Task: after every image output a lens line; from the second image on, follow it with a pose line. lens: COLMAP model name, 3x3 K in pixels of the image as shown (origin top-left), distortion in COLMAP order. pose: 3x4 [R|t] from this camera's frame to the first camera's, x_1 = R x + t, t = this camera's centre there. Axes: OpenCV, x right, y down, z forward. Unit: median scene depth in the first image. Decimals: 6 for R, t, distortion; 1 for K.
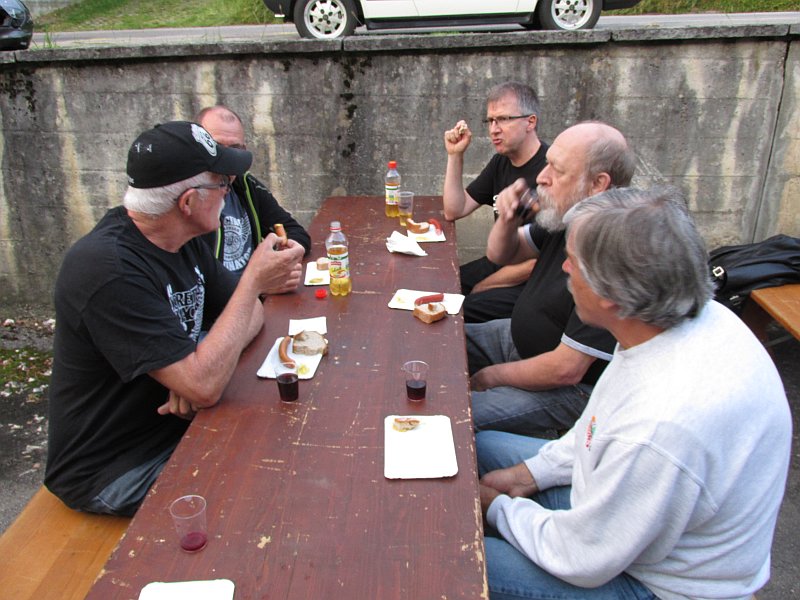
lens RADIAL K [[679.6, 0, 400.2], [0, 679.6, 298.7], [0, 0, 1]] dist [-0.007469, -0.009413]
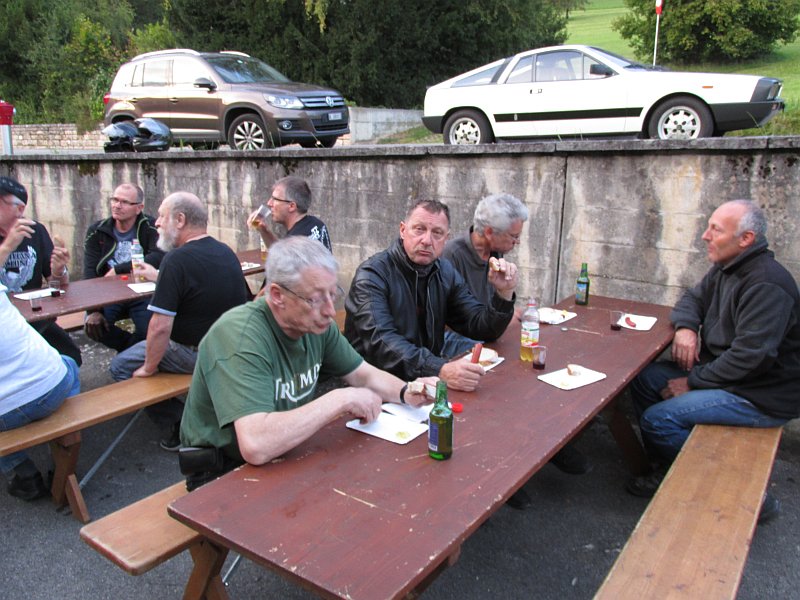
lens RADIAL K [[679.6, 0, 402.9], [0, 679.6, 295.5], [0, 0, 1]] dist [-0.007469, -0.009413]
pose [[0.817624, 0.135841, -0.559498, 1.022069], [-0.223288, 0.970527, -0.090668, 0.019239], [0.530691, 0.199061, 0.823858, -0.062770]]
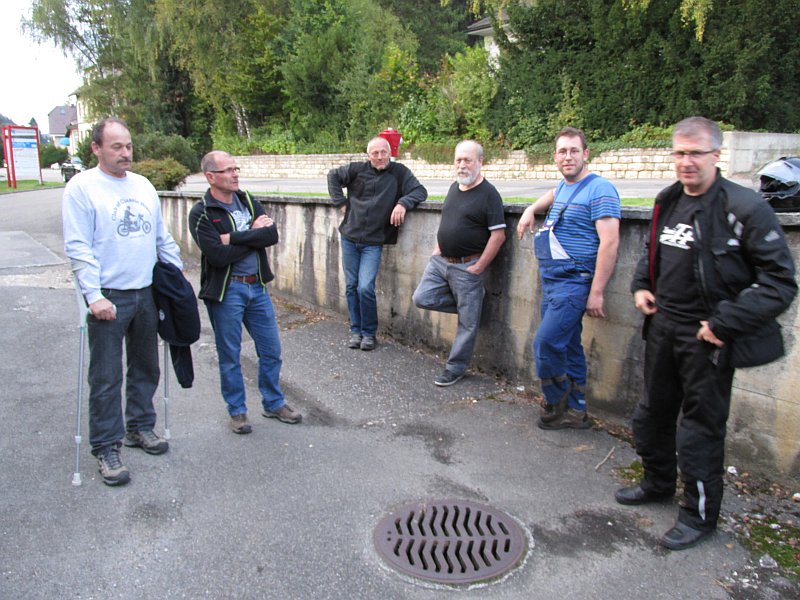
lens RADIAL K [[679.6, 0, 396.4], [0, 679.6, 302.6], [0, 0, 1]] dist [-0.007469, -0.009413]
pose [[0.584054, 0.165086, -0.794750, 0.724779], [-0.313136, 0.949136, -0.032965, 0.021757], [0.748884, 0.268118, 0.606041, -0.067868]]
